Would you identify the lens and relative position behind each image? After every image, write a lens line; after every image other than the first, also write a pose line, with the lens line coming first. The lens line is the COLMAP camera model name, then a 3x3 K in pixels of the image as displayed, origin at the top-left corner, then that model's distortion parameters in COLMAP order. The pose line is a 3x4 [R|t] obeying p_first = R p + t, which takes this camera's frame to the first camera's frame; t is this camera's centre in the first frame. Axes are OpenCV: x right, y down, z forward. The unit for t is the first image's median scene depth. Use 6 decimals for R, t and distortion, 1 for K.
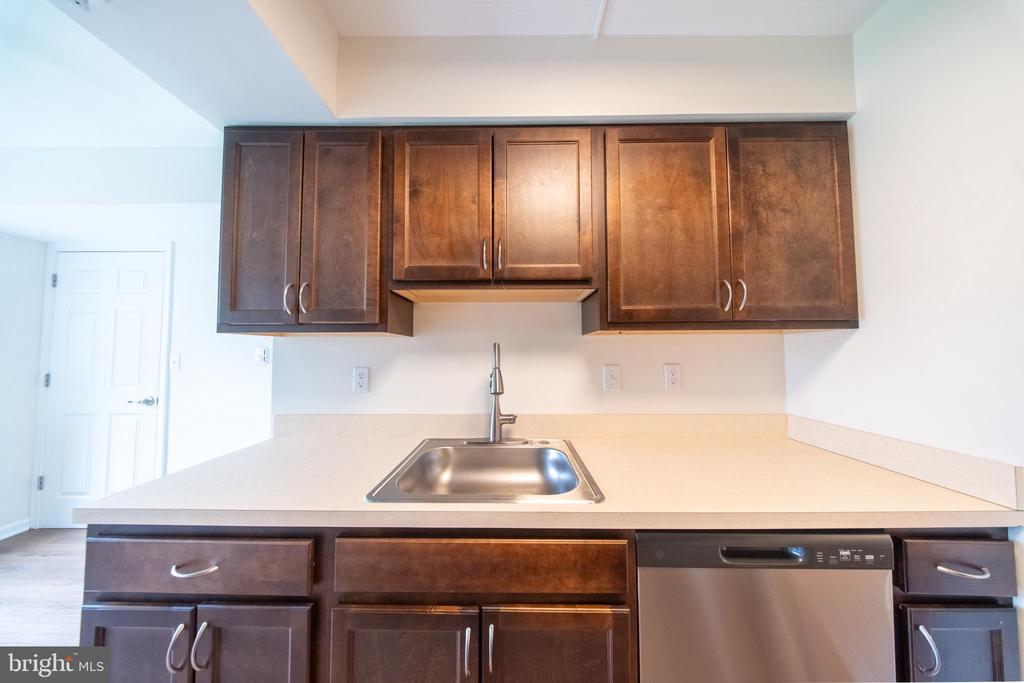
lens RADIAL K [[300.4, 0, 516.6], [0, 300.4, 339.8], [0, 0, 1]] dist [0.000690, -0.001283]
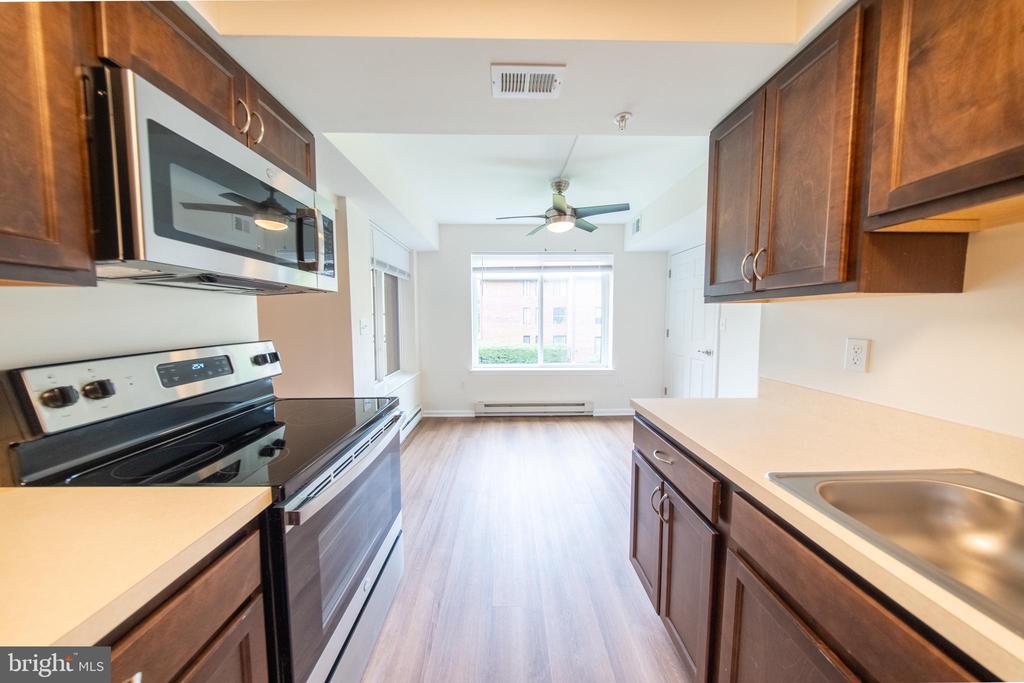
lens RADIAL K [[303.4, 0, 510.5], [0, 303.4, 337.6], [0, 0, 1]] dist [0.000054, -0.000004]
pose [[0.020486, 0.068573, -0.997436, 0.295025], [0.046460, 0.996502, 0.069463, -0.005590], [0.998710, -0.047763, 0.017229, 0.135493]]
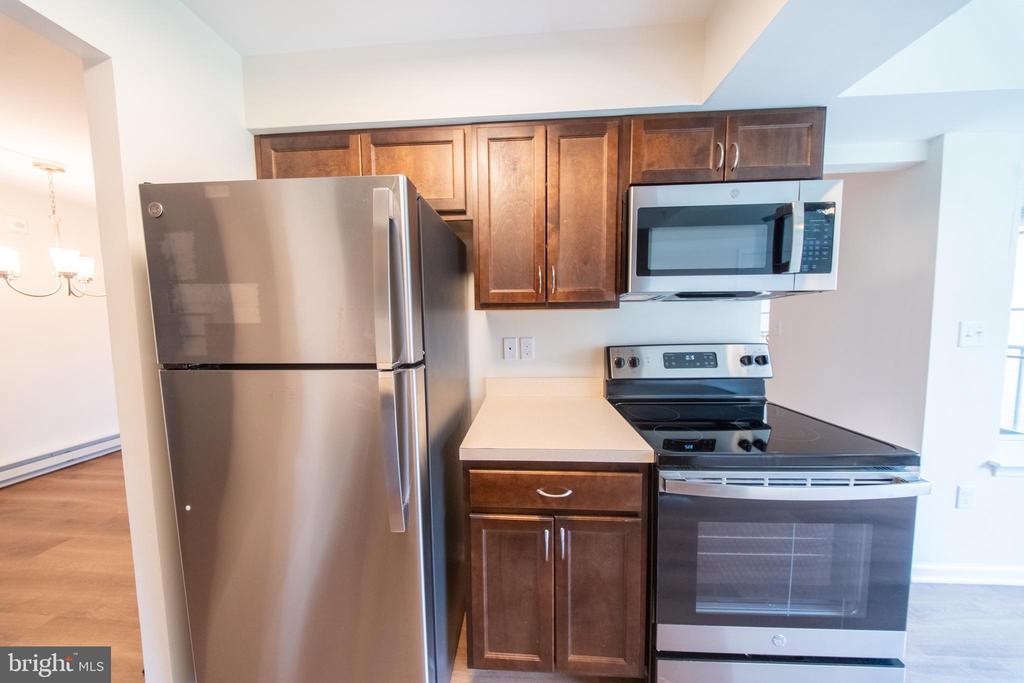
lens RADIAL K [[299.8, 0, 508.3], [0, 299.8, 337.3], [0, 0, 1]] dist [-0.004774, -0.000055]
pose [[-0.998635, 0.013935, 0.050338, 0.042086], [0.014928, 0.999700, 0.019400, -0.019915], [-0.050052, 0.020125, -0.998544, 0.496778]]
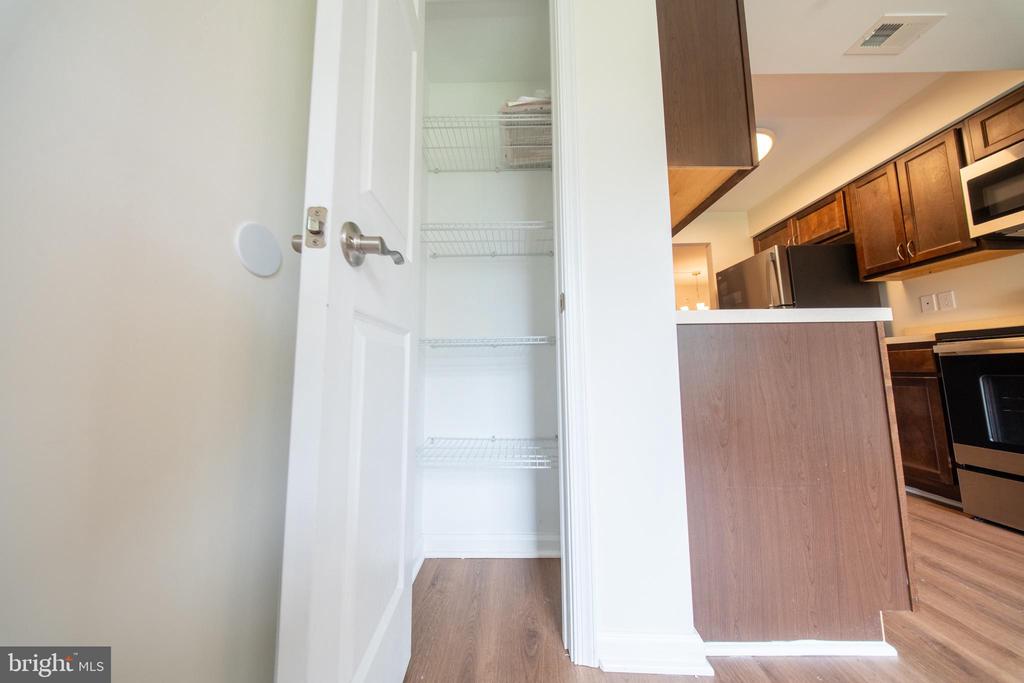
lens RADIAL K [[302.2, 0, 512.0], [0, 302.2, 341.5], [0, 0, 1]] dist [-0.004416, 0.000022]
pose [[0.006773, 0.098750, 0.995089, -1.782008], [-0.035586, 0.994506, -0.098450, 0.586219], [-0.999344, -0.034745, 0.010250, 1.667333]]
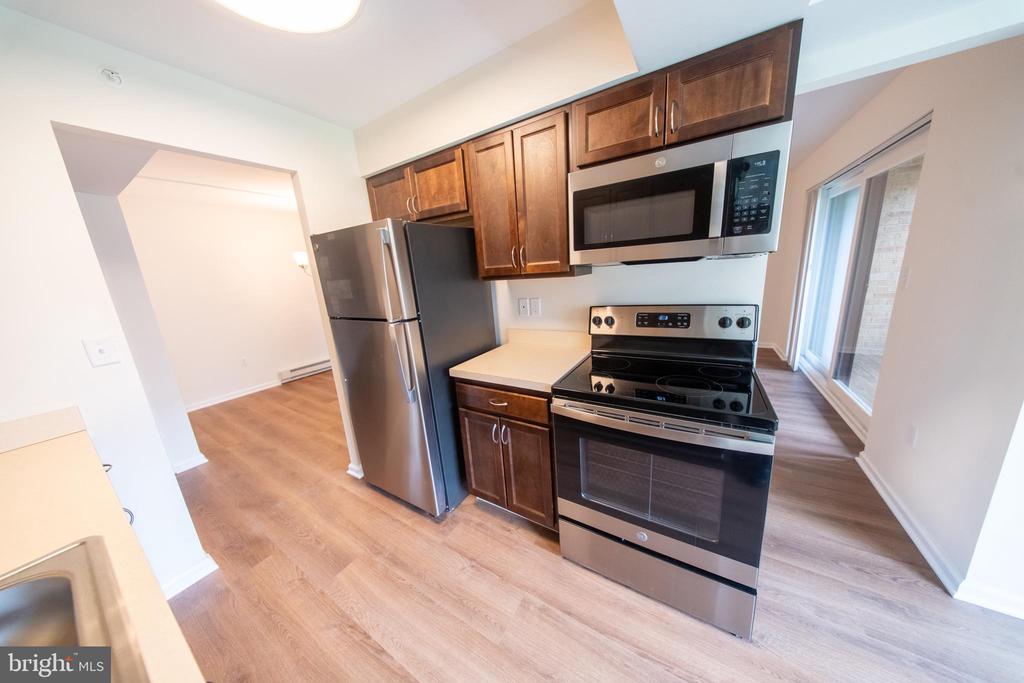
lens RADIAL K [[301.0, 0, 509.9], [0, 301.0, 338.8], [0, 0, 1]] dist [-0.000542, -0.000074]
pose [[-0.850022, -0.054466, 0.523923, -0.815424], [0.049056, 0.982131, 0.181690, -0.086145], [-0.524457, 0.180143, -0.832162, 0.700497]]
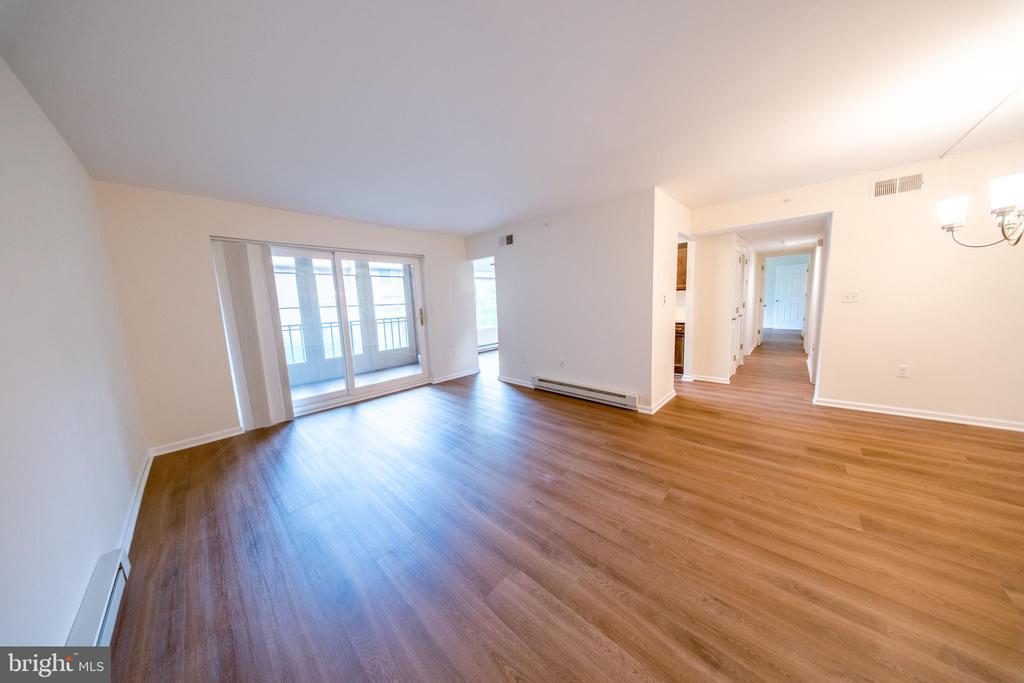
lens RADIAL K [[300.4, 0, 516.6], [0, 300.4, 339.8], [0, 0, 1]] dist [0.000690, -0.001283]
pose [[0.736843, 0.063372, -0.673087, 2.161828], [0.064976, 0.984350, 0.163807, -0.216867], [0.672934, -0.164435, 0.721194, -4.106483]]
